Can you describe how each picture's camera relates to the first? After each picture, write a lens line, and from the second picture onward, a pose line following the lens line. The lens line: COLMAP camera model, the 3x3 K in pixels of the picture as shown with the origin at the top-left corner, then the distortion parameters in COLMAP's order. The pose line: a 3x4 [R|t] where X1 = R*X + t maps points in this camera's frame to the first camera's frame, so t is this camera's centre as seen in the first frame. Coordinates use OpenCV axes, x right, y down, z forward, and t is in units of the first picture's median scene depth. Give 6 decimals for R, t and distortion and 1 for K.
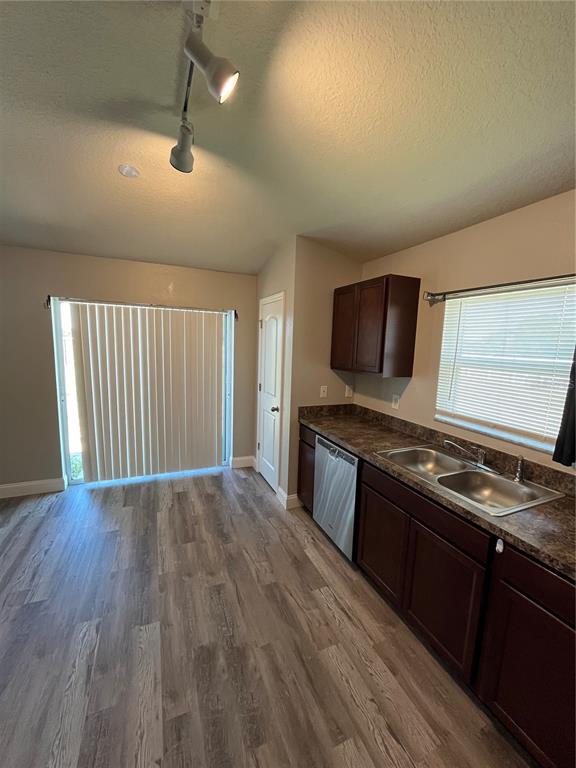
lens RADIAL K [[310.3, 0, 288.0], [0, 310.3, 385.3], [0, 0, 1]] dist [-0.003233, -0.000322]
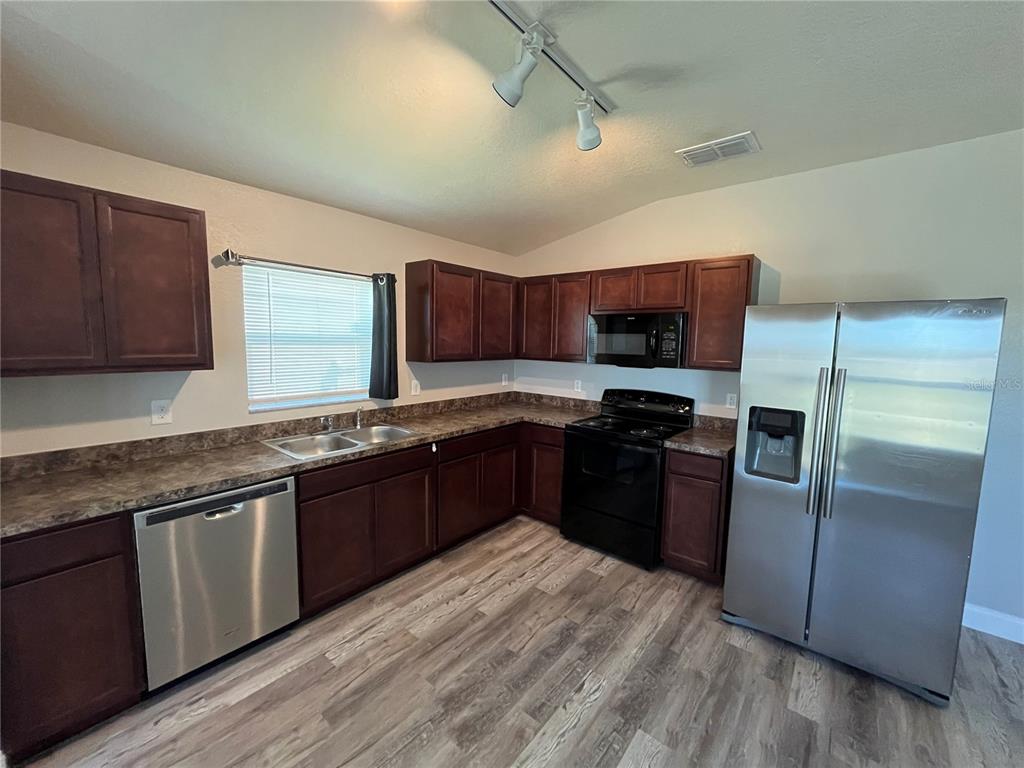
lens RADIAL K [[415.5, 0, 515.2], [0, 415.5, 382.1], [0, 0, 1]] dist [0.000255, -0.000057]
pose [[-0.457358, -0.134869, 0.878996, -0.972423], [0.085207, 0.977239, 0.194277, -0.147940], [-0.885191, 0.163751, -0.435456, 1.051984]]
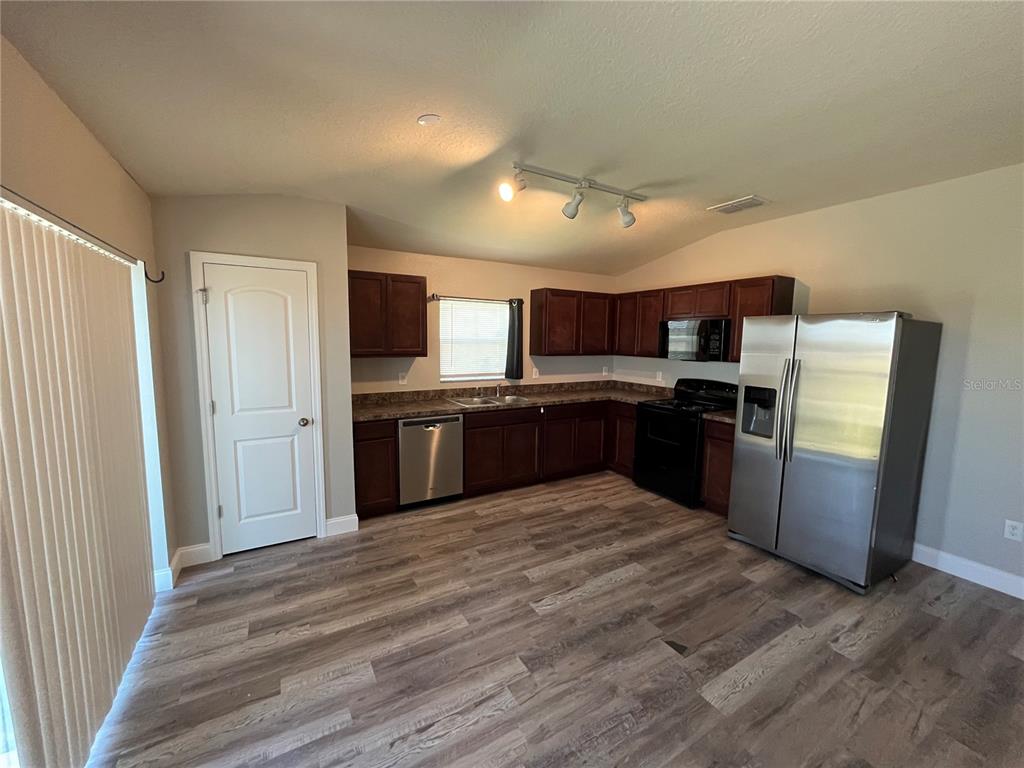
lens RADIAL K [[415.5, 0, 515.2], [0, 415.5, 382.1], [0, 0, 1]] dist [0.000255, -0.000057]
pose [[-0.125449, -0.143102, 0.981725, -1.820746], [0.117303, 0.980462, 0.157908, -0.192508], [-0.985141, 0.134969, -0.106211, 1.073445]]
